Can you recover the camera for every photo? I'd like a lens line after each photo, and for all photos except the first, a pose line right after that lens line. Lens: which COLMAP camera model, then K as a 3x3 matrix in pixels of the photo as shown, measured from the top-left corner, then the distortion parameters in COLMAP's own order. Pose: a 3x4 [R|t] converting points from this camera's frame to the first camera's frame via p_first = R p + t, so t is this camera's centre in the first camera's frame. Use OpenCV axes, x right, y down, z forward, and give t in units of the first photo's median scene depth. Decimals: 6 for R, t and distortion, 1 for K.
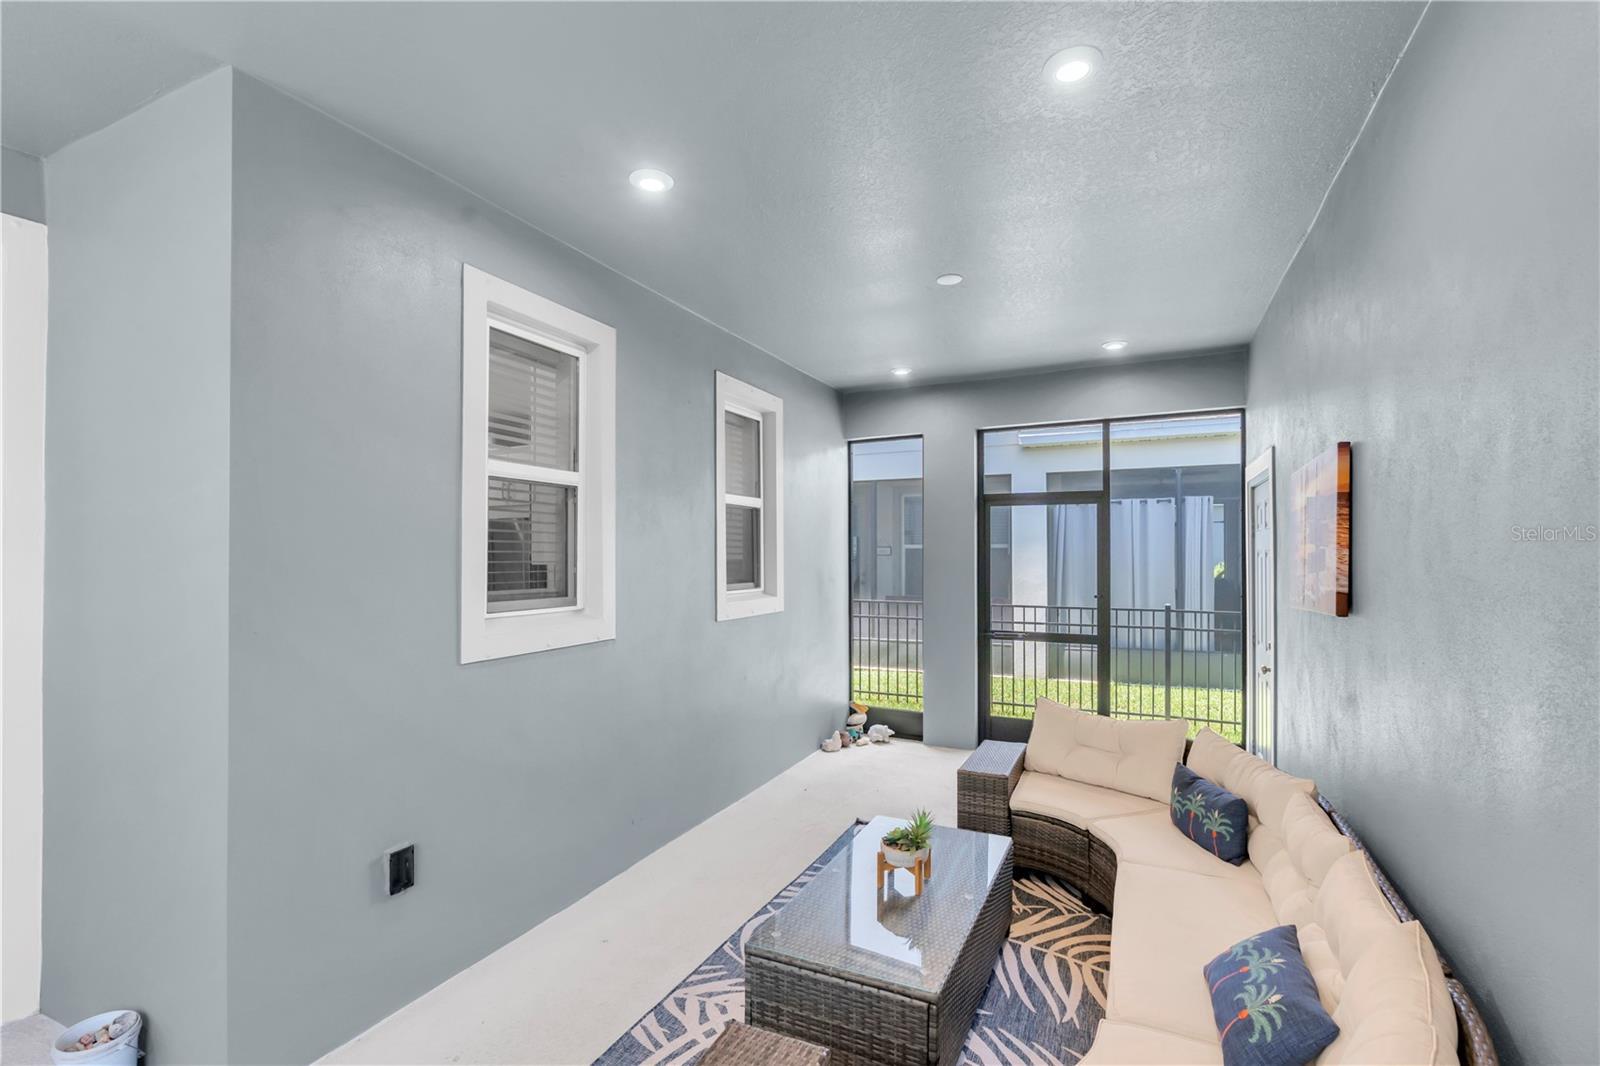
lens RADIAL K [[718.5, 0, 795.4], [0, 718.5, 545.0], [0, 0, 1]] dist [-0.004582, 0.001370]
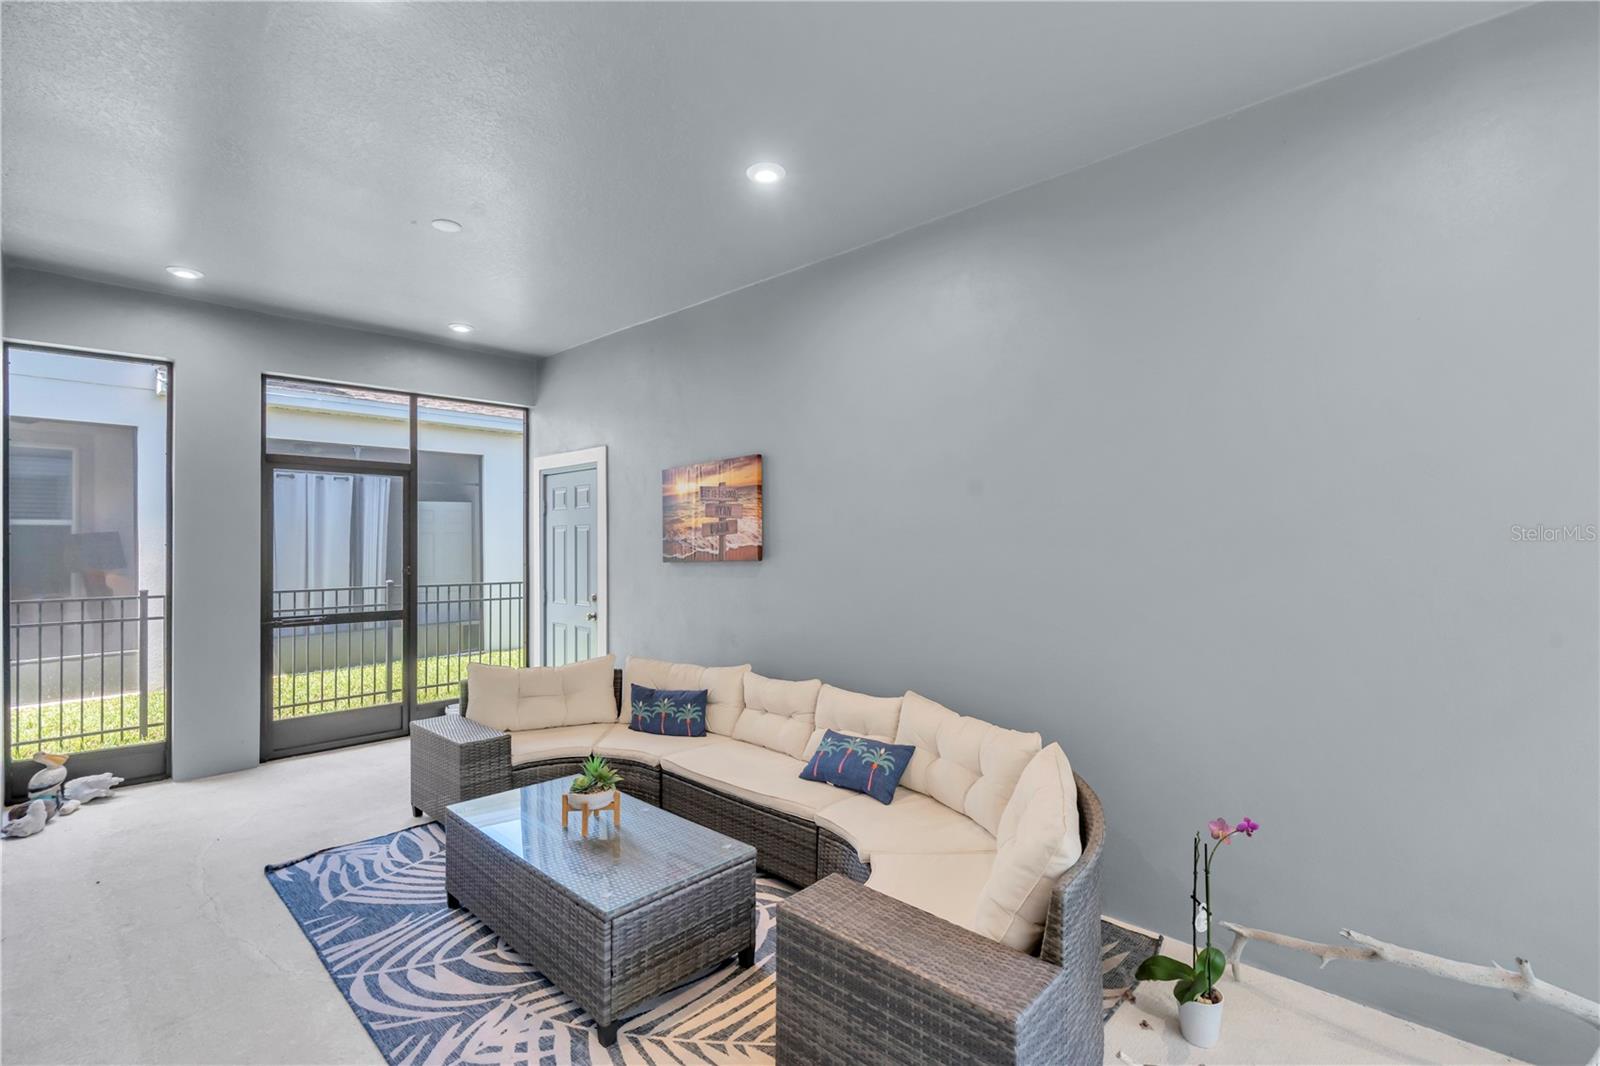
lens RADIAL K [[718.5, 0, 793.9], [0, 718.5, 537.7], [0, 0, 1]] dist [-0.004582, 0.001370]
pose [[0.313894, 0.003786, 0.949451, -0.347731], [-0.013408, 0.999910, 0.000446, 0.018133], [-0.949363, -0.012870, 0.313916, 0.177993]]
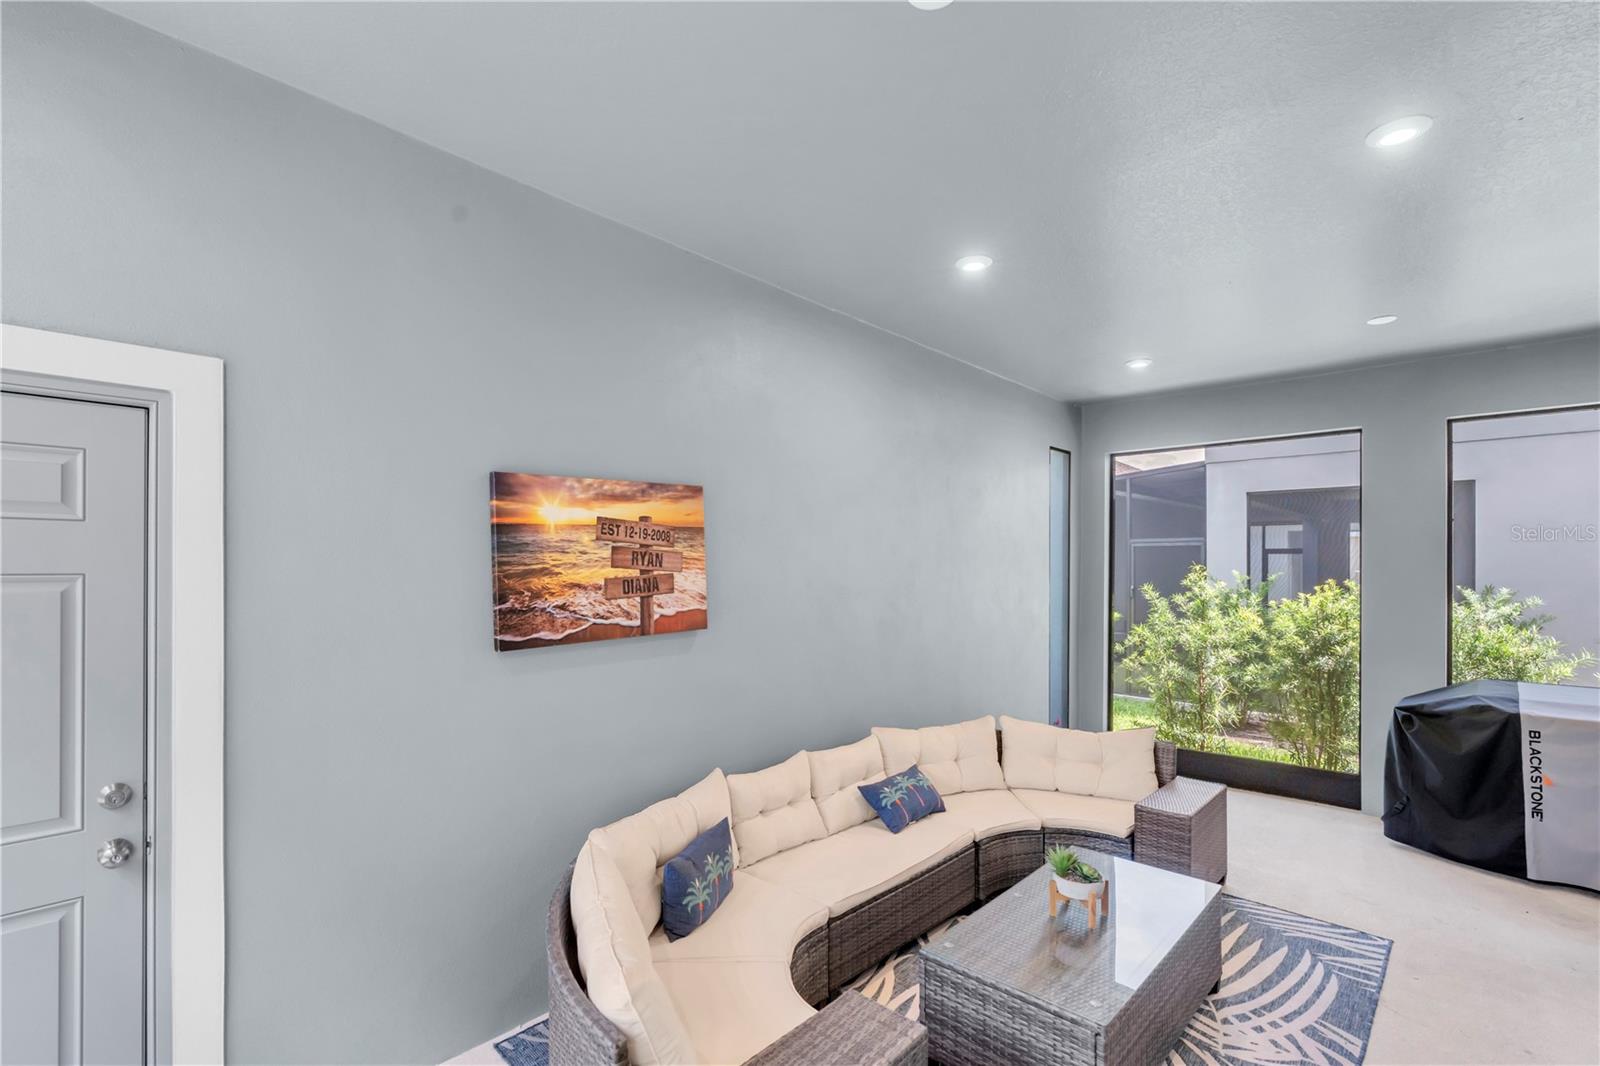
lens RADIAL K [[718.5, 0, 821.5], [0, 718.5, 570.1], [0, 0, 1]] dist [-0.004582, 0.001370]
pose [[-0.953148, -0.003480, 0.302485, 0.078723], [-0.008734, 0.999834, -0.016018, 0.005715], [-0.302379, -0.017909, -0.953019, 0.925376]]
